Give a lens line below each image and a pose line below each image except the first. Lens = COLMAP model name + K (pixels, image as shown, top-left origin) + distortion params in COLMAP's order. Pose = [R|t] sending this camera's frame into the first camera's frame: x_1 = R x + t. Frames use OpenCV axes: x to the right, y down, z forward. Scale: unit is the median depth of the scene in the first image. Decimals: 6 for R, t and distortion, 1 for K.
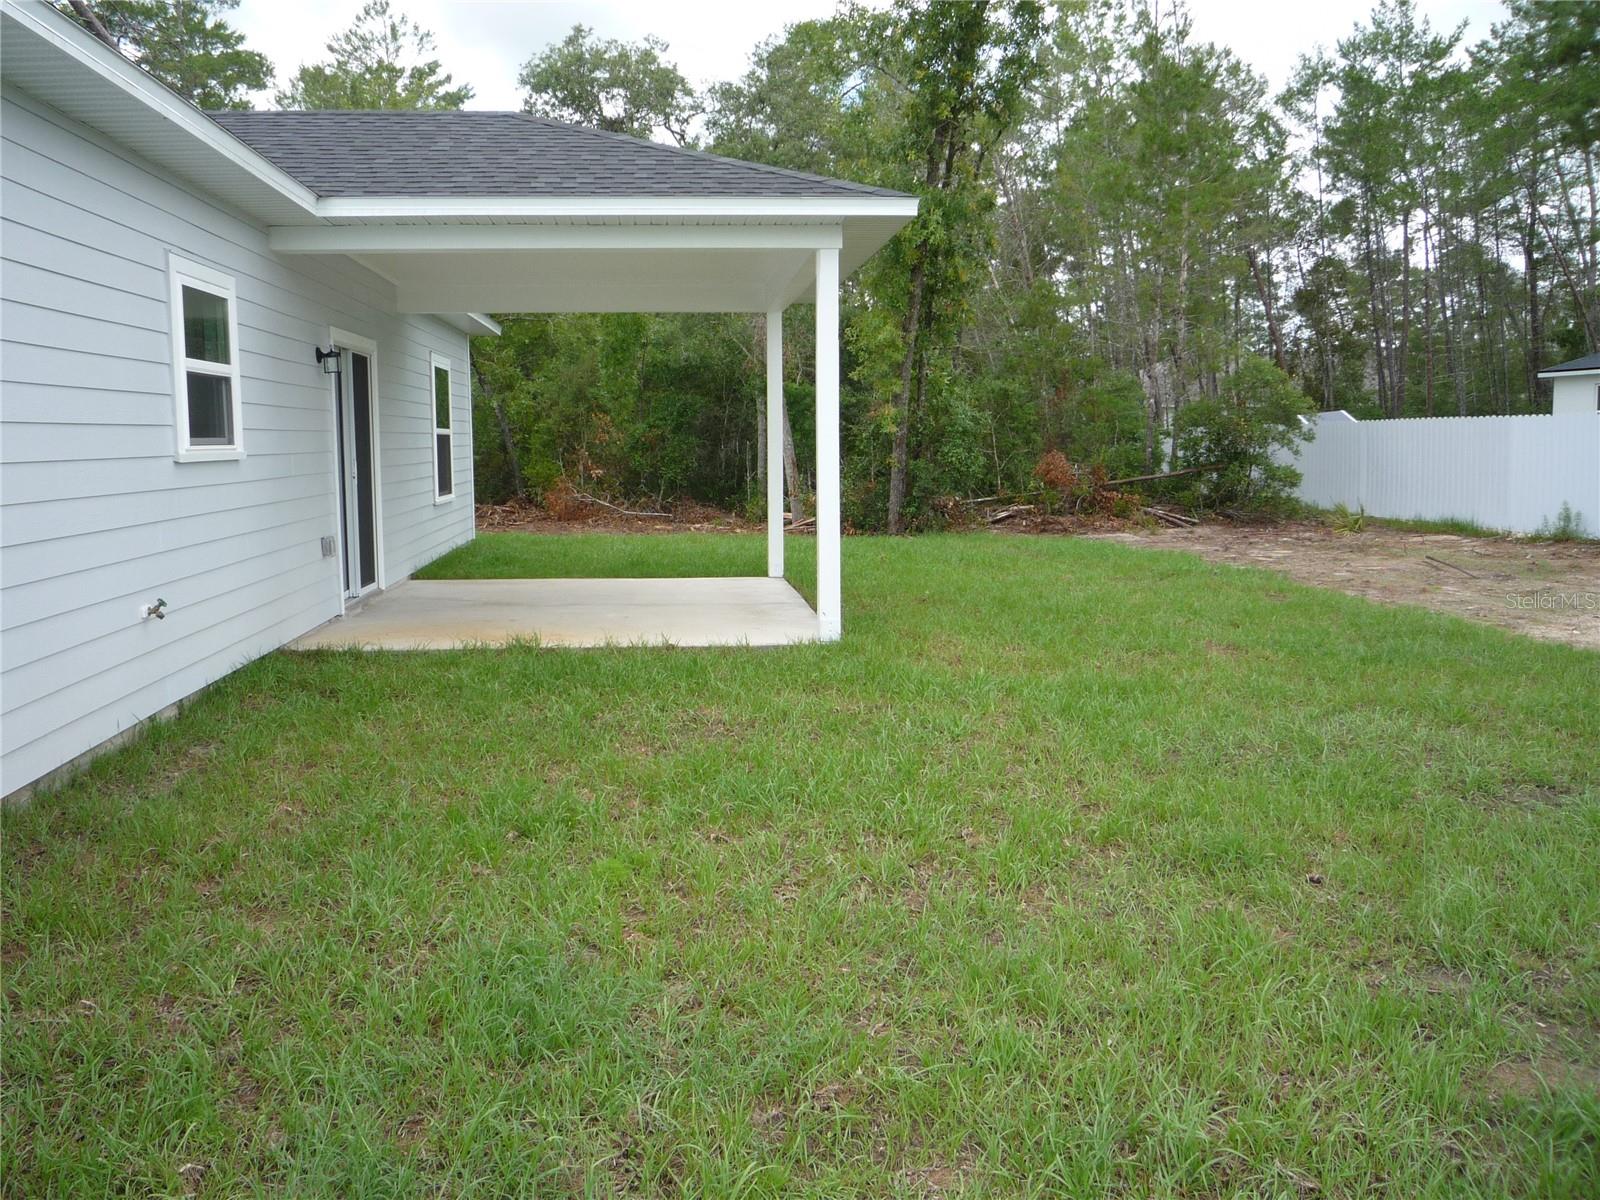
lens RADIAL K [[1392.0, 0, 796.4], [0, 1392.0, 606.2], [0, 0, 1]] dist [-0.054792, 0.043782]
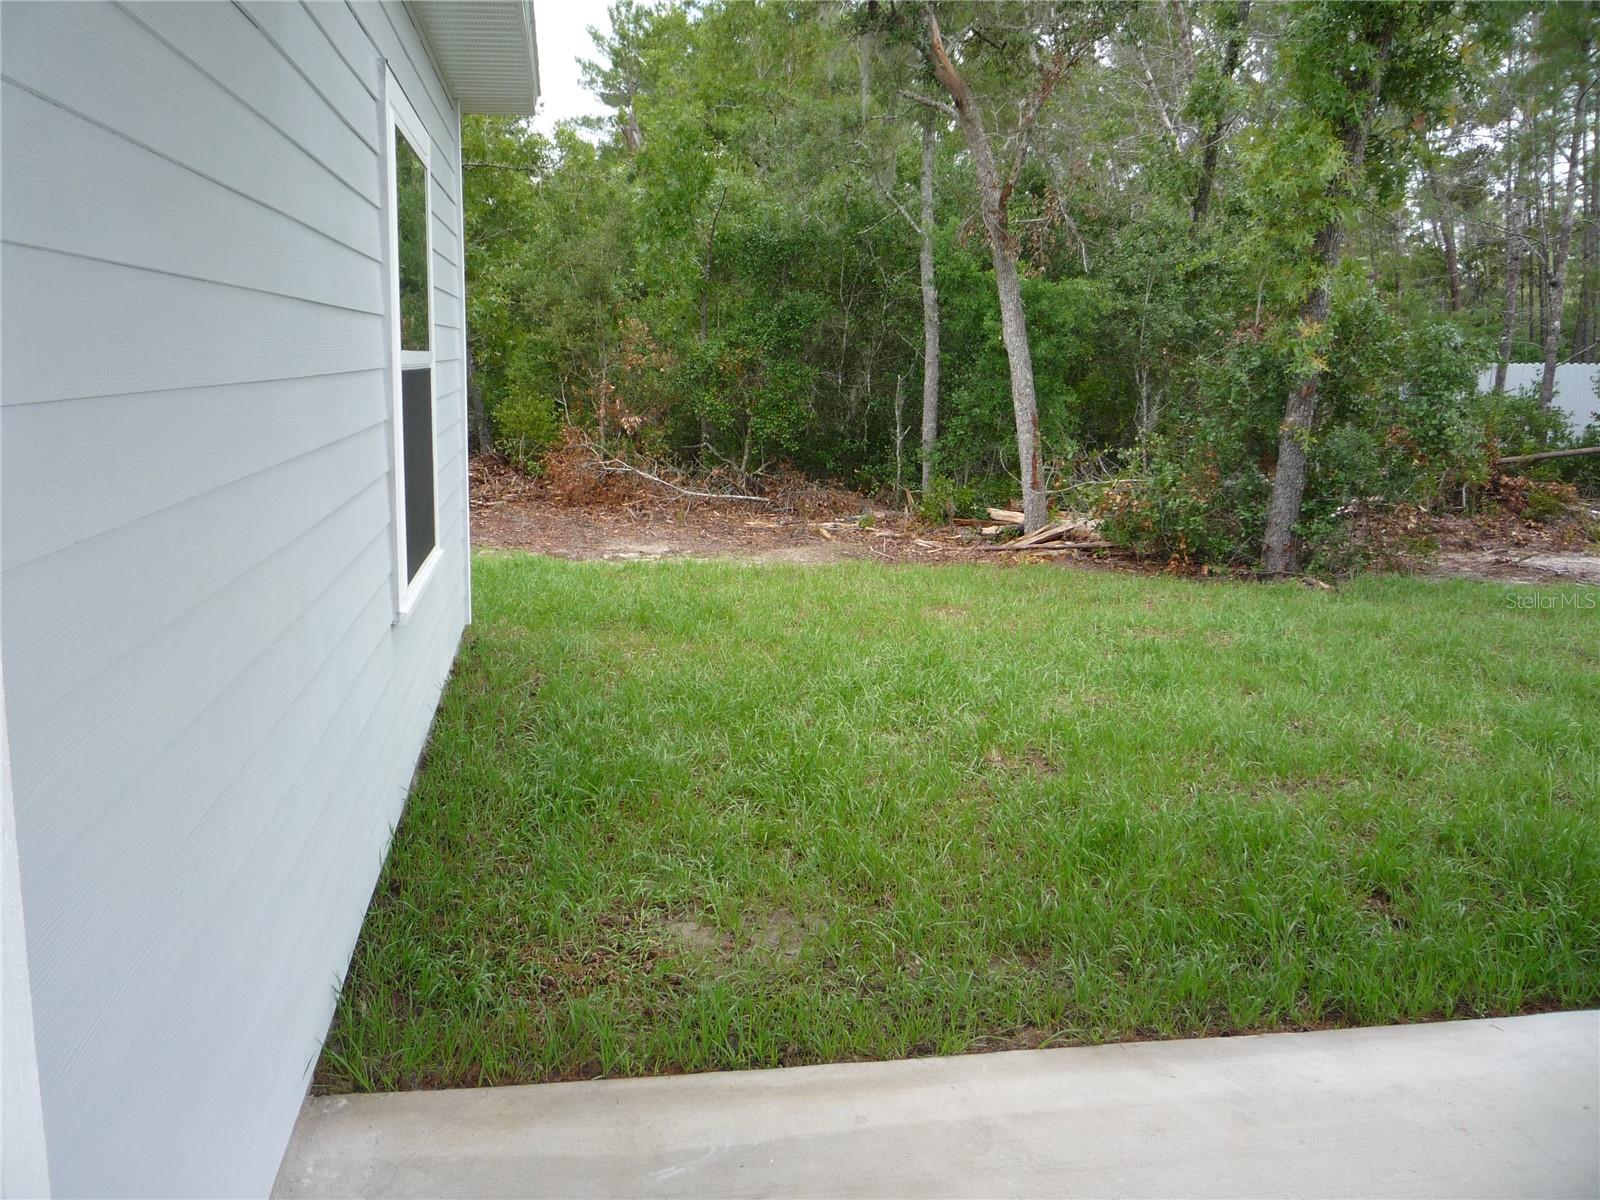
lens RADIAL K [[1392.0, 0, 794.0], [0, 1392.0, 597.3], [0, 0, 1]] dist [-0.054792, 0.043782]
pose [[0.997644, 0.011900, 0.067564, -0.116465], [-0.015491, 0.998481, 0.052880, -0.055304], [-0.066832, -0.053802, 0.996313, 0.416263]]
